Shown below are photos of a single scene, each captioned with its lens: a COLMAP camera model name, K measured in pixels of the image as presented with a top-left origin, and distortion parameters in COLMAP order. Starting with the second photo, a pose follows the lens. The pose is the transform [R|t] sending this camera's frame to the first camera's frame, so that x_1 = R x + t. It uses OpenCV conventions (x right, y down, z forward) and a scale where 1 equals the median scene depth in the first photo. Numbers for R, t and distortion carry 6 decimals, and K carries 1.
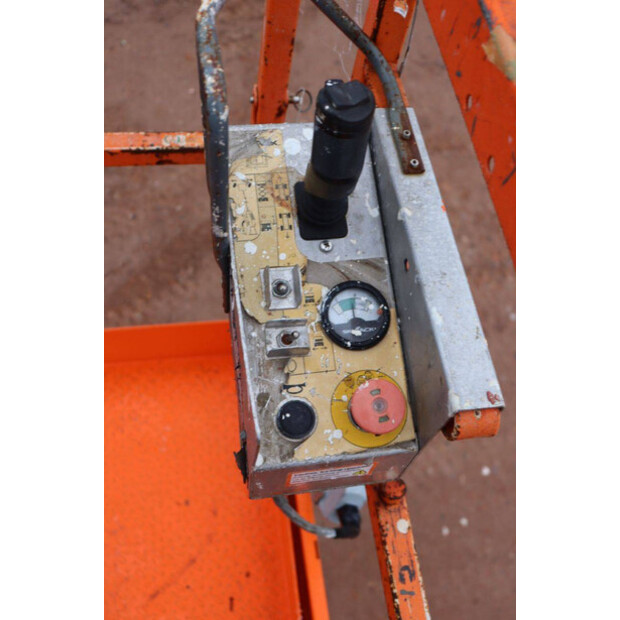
lens RADIAL K [[669.7, 0, 309.8], [0, 669.7, 297.2], [0, 0, 1]] dist [-0.087108, 0.236018]
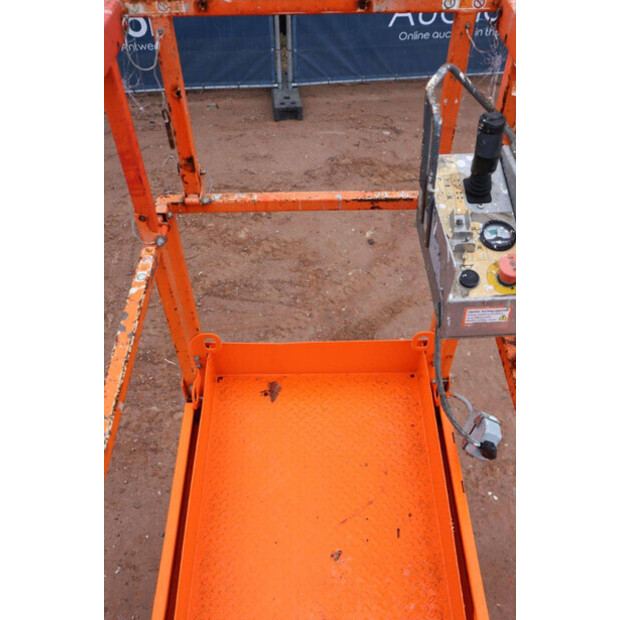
lens RADIAL K [[597.6, 0, 310.0], [0, 597.6, 310.0], [0, 0, 1]] dist [-0.097825, 0.006033]
pose [[0.980922, 0.001663, -0.194395, -0.128703], [-0.047583, 0.971601, -0.231790, 0.638902], [0.188489, 0.236618, 0.953144, -0.663812]]
